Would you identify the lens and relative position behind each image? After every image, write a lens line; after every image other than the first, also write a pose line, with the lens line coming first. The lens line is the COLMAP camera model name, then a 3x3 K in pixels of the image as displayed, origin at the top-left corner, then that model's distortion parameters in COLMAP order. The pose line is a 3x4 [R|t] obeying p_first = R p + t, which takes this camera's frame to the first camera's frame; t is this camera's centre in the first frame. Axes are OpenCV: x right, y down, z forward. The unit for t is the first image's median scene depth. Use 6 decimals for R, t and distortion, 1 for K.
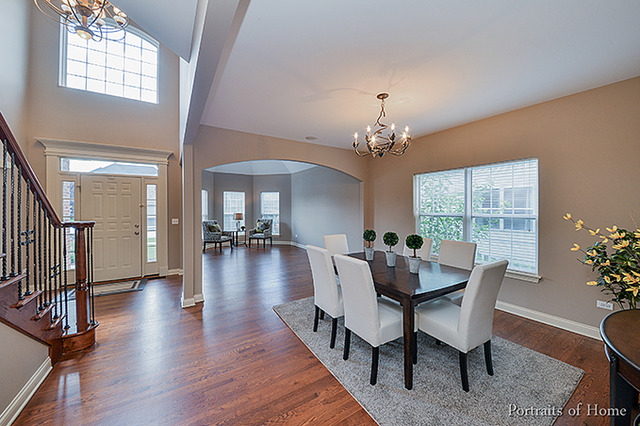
lens RADIAL K [[237.5, 0, 321.1], [0, 237.5, 206.9], [0, 0, 1]] dist [0.000372, 0.000002]
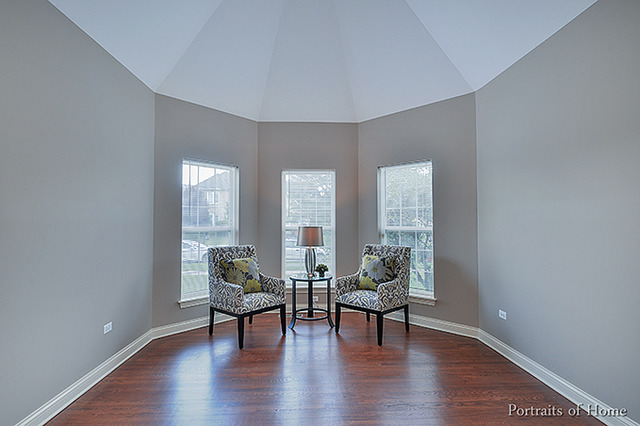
lens RADIAL K [[326.2, 0, 320.0], [0, 326.2, 213.0], [0, 0, 1]] dist [-0.000791, -0.000111]
pose [[0.878078, -0.017648, -0.478191, -0.102964], [-0.000197, 0.999306, -0.037242, 0.023220], [0.478517, 0.032795, 0.877466, 0.562289]]
